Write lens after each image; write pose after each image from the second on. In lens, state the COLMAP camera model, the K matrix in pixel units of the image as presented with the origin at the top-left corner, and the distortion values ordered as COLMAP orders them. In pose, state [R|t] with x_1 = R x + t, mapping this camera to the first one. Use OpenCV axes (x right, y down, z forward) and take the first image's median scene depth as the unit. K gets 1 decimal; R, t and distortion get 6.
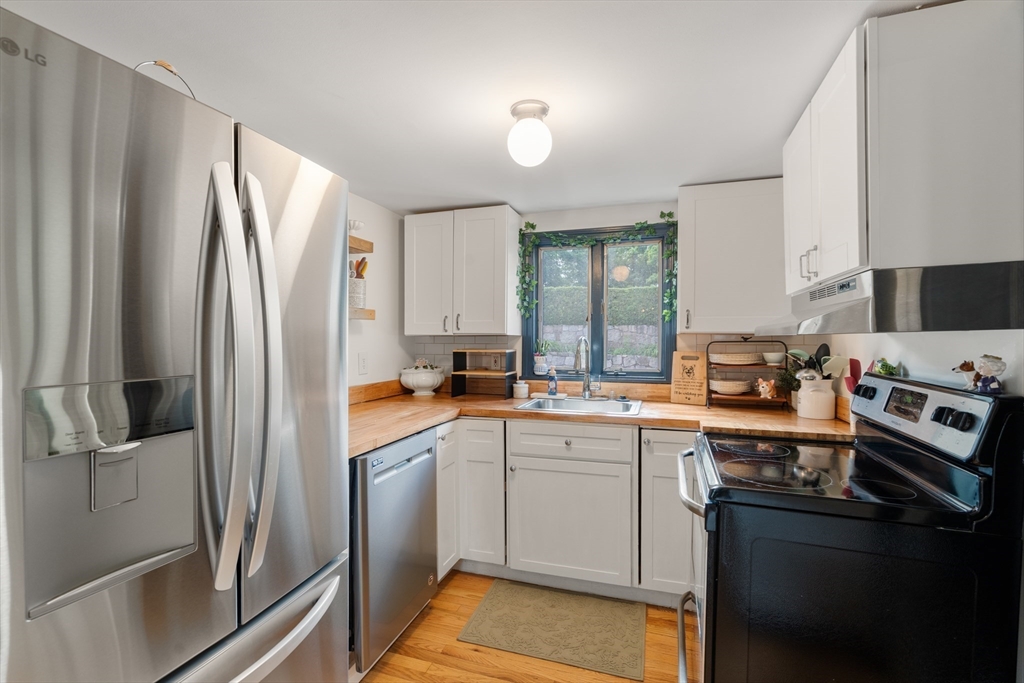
lens RADIAL K [[487.8, 0, 508.0], [0, 487.8, 338.4], [0, 0, 1]] dist [-0.005171, 0.002341]
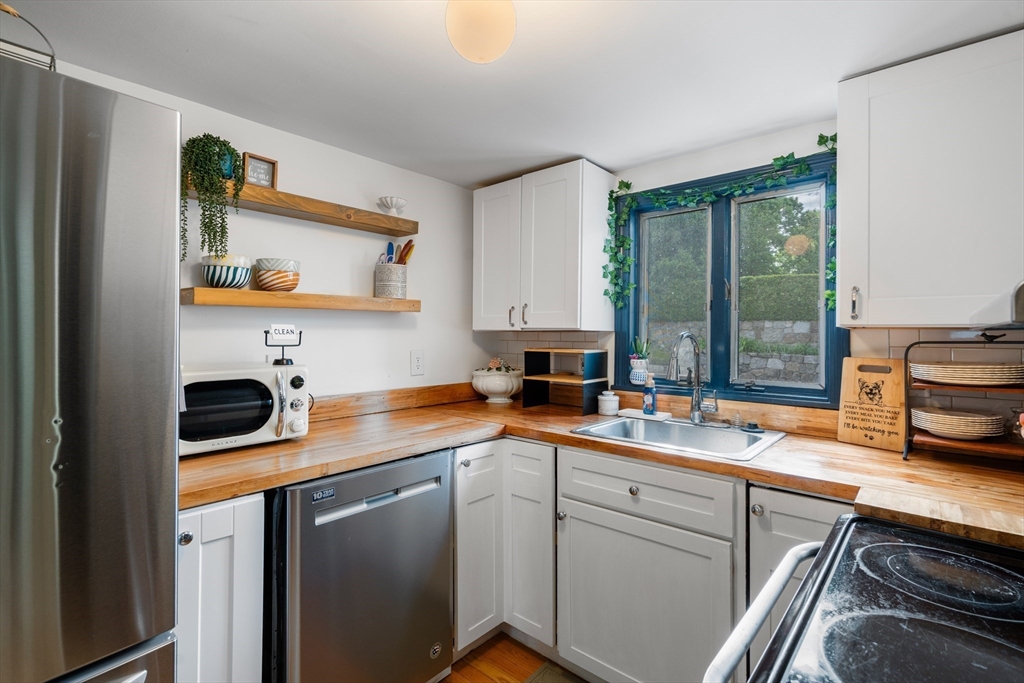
lens RADIAL K [[487.8, 0, 502.9], [0, 487.8, 325.4], [0, 0, 1]] dist [-0.005171, 0.002341]
pose [[0.915878, -0.002223, -0.401450, 0.187835], [-0.006285, 0.999783, -0.019875, 0.001295], [0.401407, 0.020726, 0.915665, 0.258941]]
